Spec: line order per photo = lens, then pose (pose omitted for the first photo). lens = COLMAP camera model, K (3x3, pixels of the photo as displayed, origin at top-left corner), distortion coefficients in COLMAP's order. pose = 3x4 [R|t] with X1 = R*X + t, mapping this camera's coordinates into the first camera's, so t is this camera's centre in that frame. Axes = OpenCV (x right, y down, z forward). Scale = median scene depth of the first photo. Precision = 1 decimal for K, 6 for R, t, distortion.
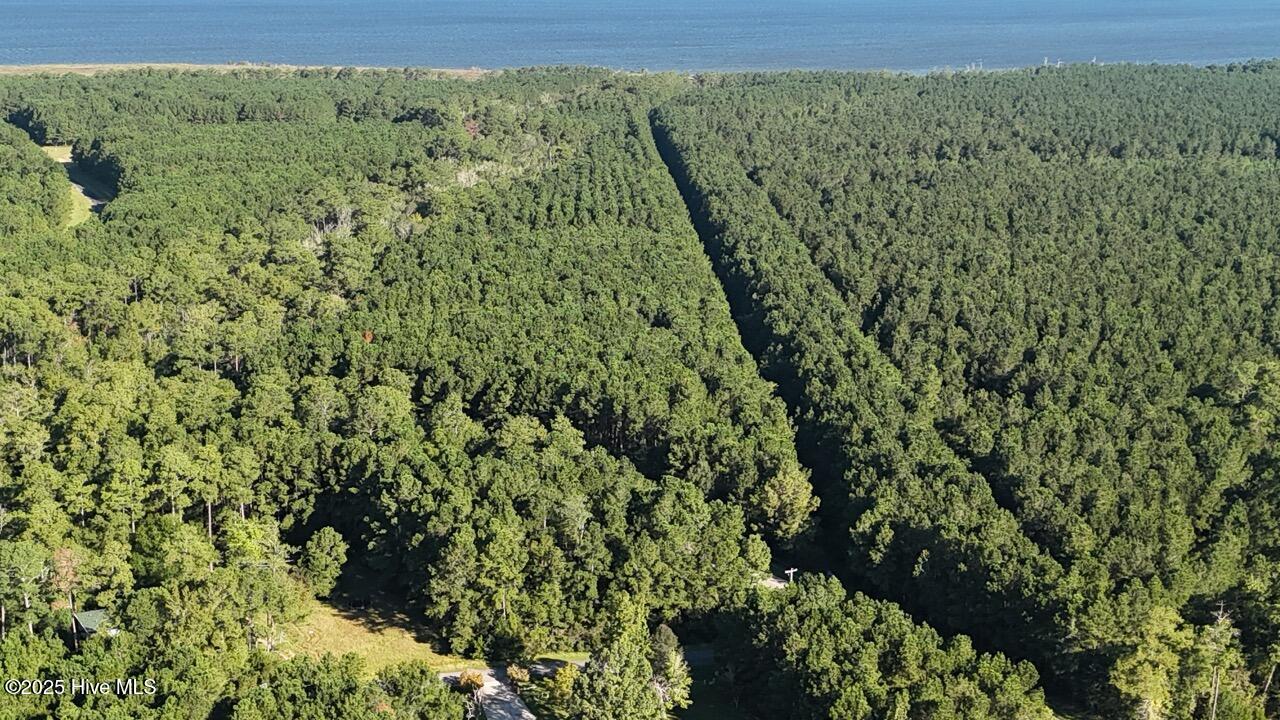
lens RADIAL K [[1800.7, 0, 640.0], [0, 1800.7, 360.0], [0, 0, 1]] dist [0.235541, -0.810736]
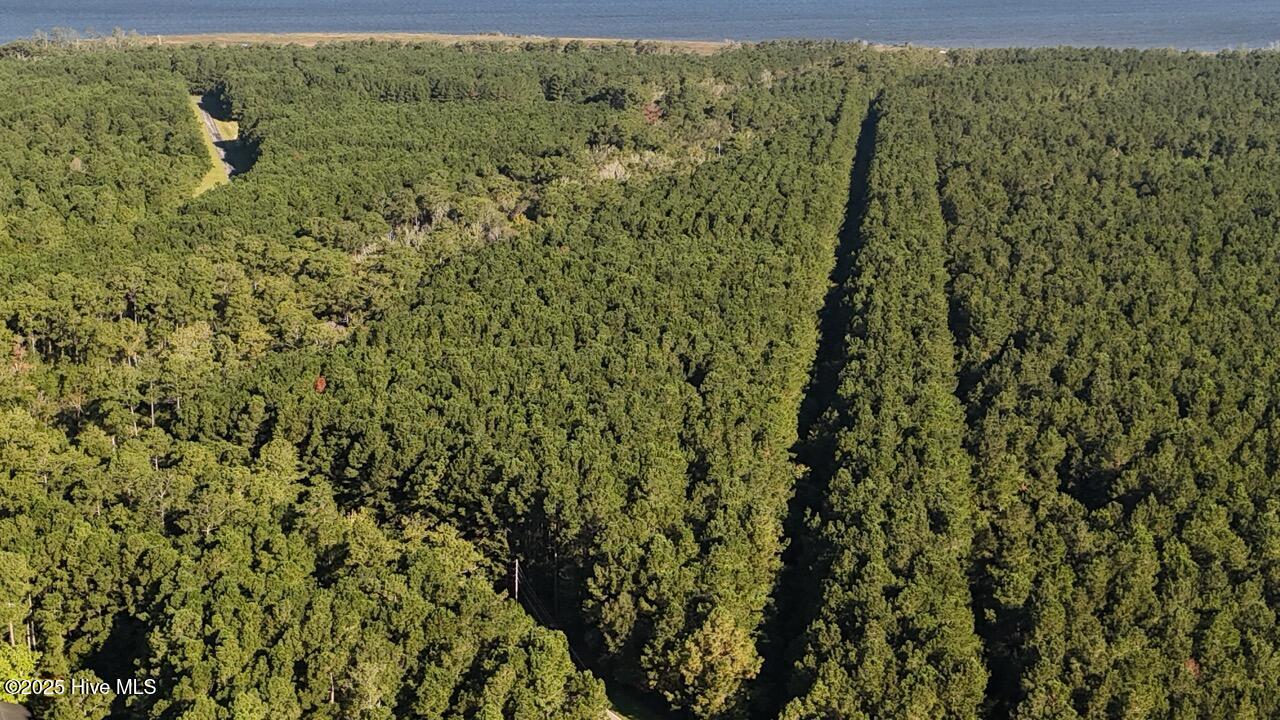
lens RADIAL K [[1800.7, 0, 640.0], [0, 1800.7, 360.0], [0, 0, 1]] dist [0.235541, -0.810736]
pose [[0.983898, 0.042655, -0.173564, 0.125346], [-0.039564, 0.998991, 0.021233, -0.043079], [0.174294, -0.014025, 0.984594, 0.193876]]
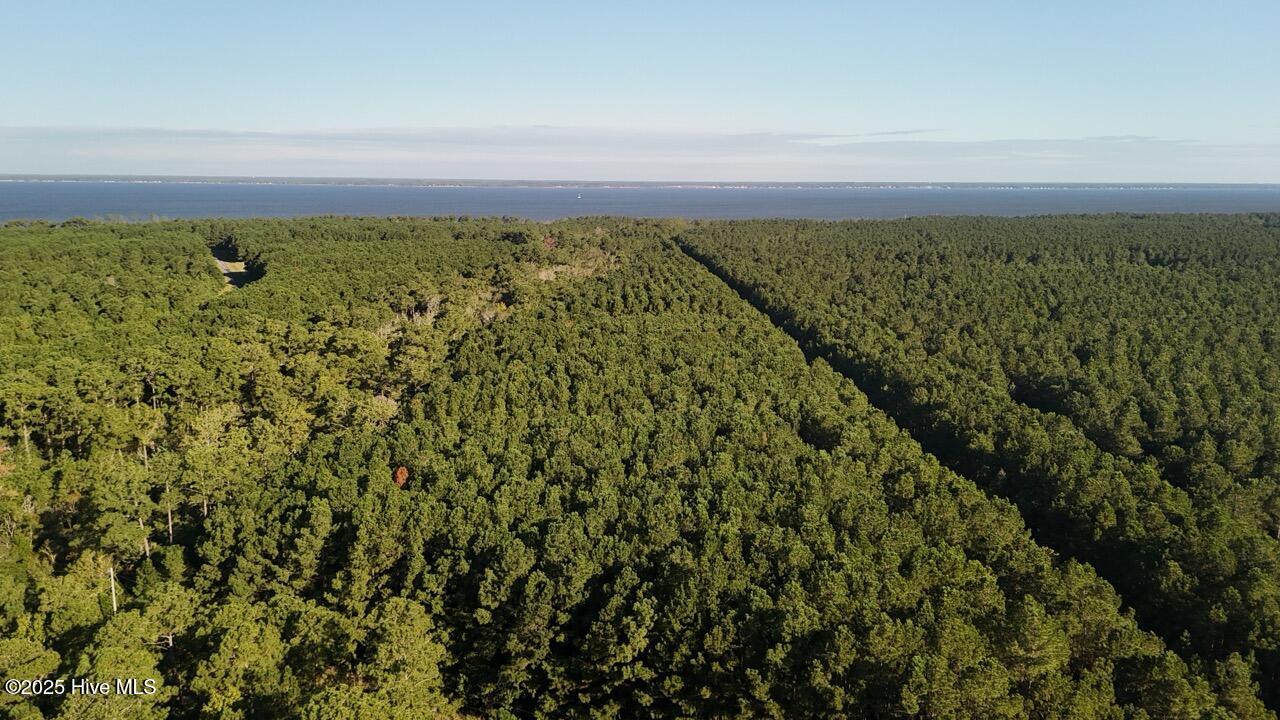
lens RADIAL K [[939.6, 0, 644.1], [0, 939.6, 357.7], [0, 0, 1]] dist [0.092126, -0.109798]
pose [[0.999916, -0.004395, 0.012156, -0.062836], [0.004826, 0.999352, -0.035682, -0.038316], [-0.011991, 0.035738, 0.999289, 0.609716]]
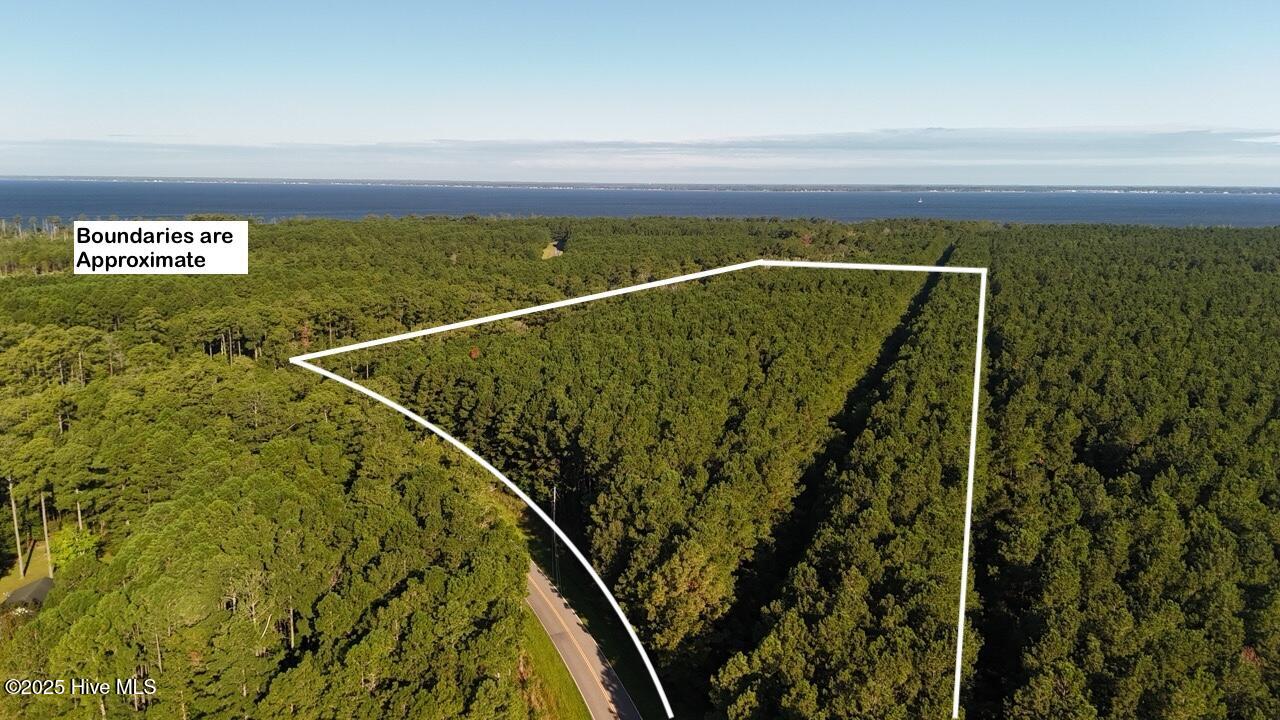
lens RADIAL K [[939.6, 0, 644.1], [0, 939.6, 357.7], [0, 0, 1]] dist [0.092126, -0.109798]
pose [[0.928375, 0.068324, -0.365311, 0.139927], [-0.083507, 0.996170, -0.025905, -0.002936], [0.362142, 0.054555, 0.930525, 0.468480]]
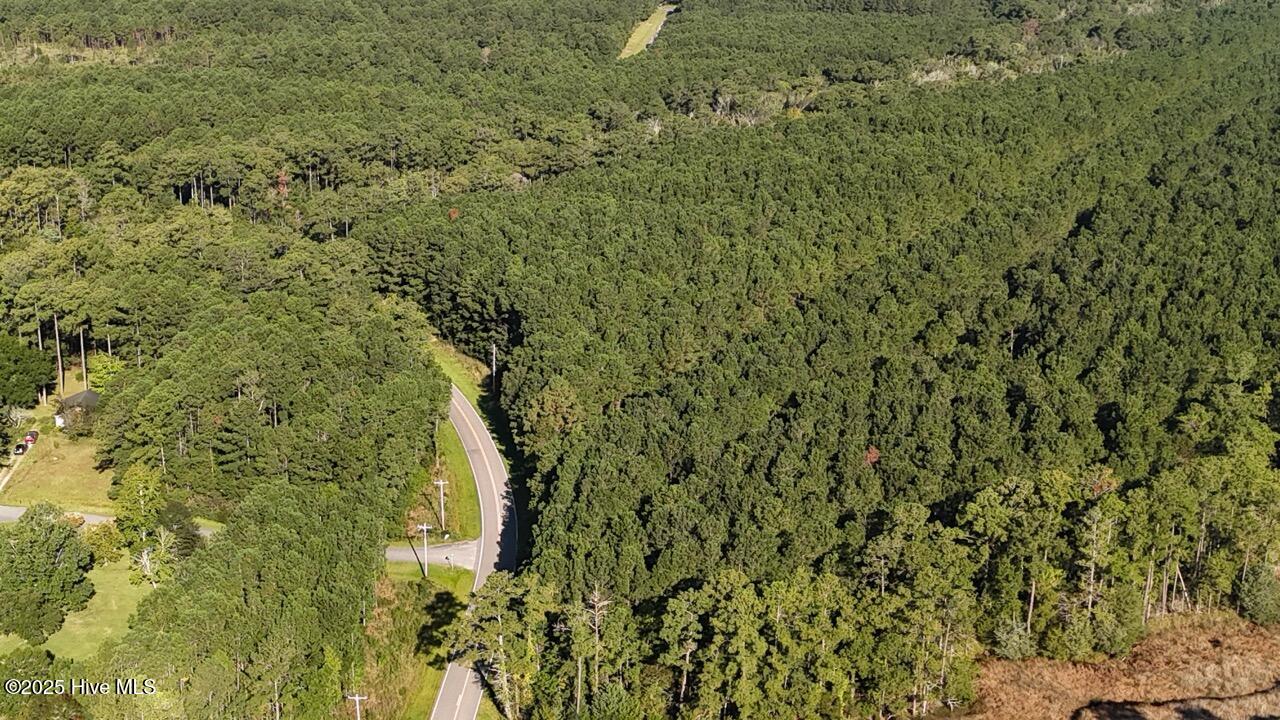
lens RADIAL K [[1800.7, 0, 640.0], [0, 1800.7, 360.0], [0, 0, 1]] dist [0.235541, -0.810736]
pose [[0.862319, 0.144682, -0.485255, 0.416919], [-0.117474, 0.989326, 0.086219, -0.028676], [0.492550, -0.017343, 0.870111, 0.141872]]
